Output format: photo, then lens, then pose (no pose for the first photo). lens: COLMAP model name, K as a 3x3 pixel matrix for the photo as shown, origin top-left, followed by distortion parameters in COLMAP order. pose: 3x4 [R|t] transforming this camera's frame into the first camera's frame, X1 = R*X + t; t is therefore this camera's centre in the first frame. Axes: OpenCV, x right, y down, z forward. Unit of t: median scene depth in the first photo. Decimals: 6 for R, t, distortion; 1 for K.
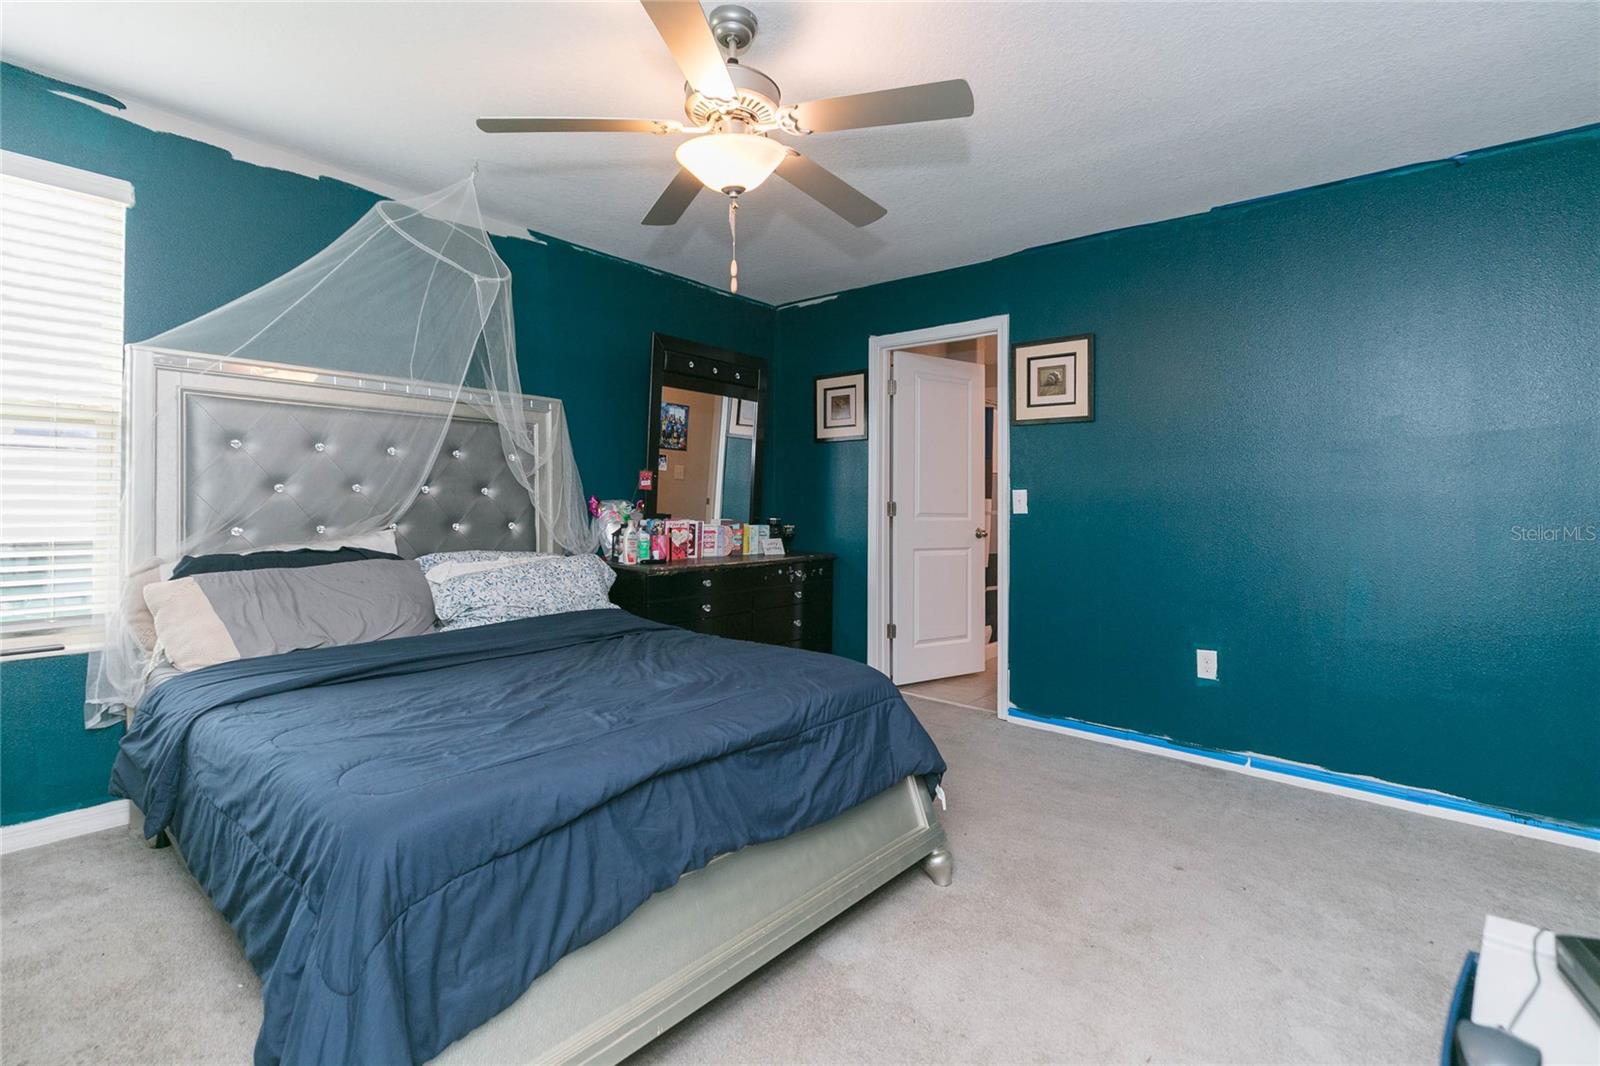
lens RADIAL K [[721.3, 0, 809.6], [0, 721.3, 525.1], [0, 0, 1]] dist [0.007967, -0.000247]
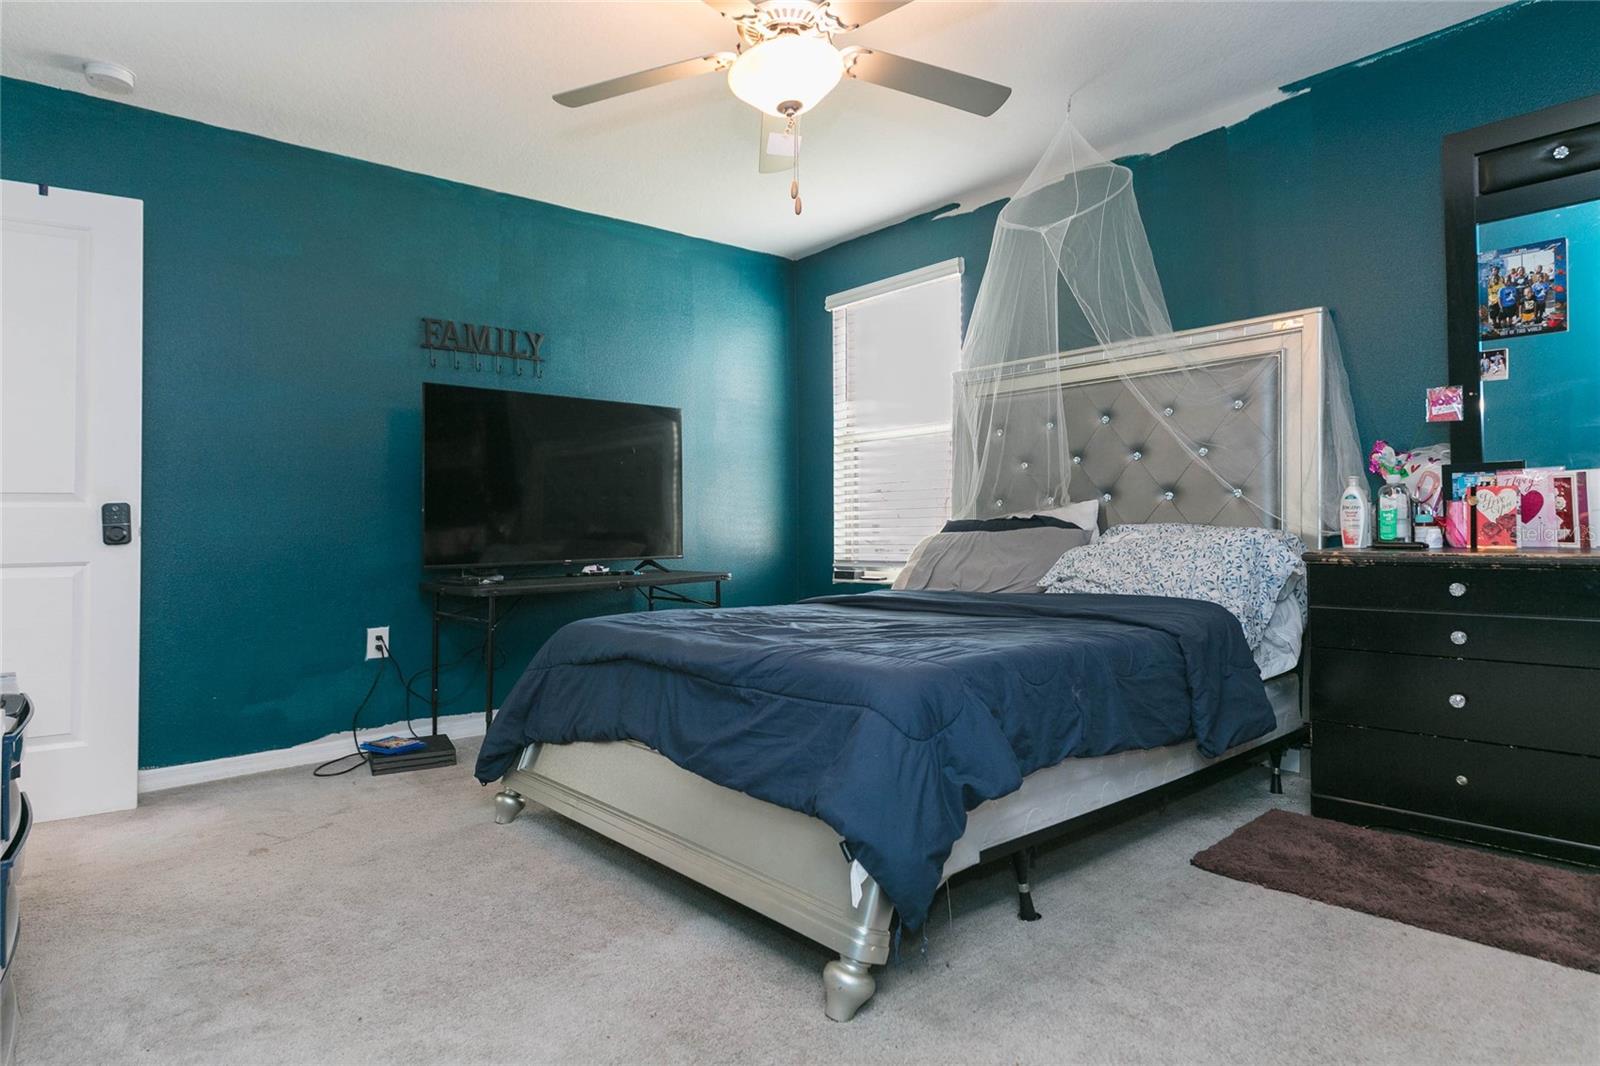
lens RADIAL K [[900.1, 0, 801.6], [0, 900.1, 536.3], [0, 0, 1]] dist [0.006479, -0.000824]
pose [[-0.136540, 0.001943, -0.990633, 0.530459], [-0.012795, 0.999911, 0.003725, 0.043842], [0.990552, 0.013184, -0.136503, 0.590415]]
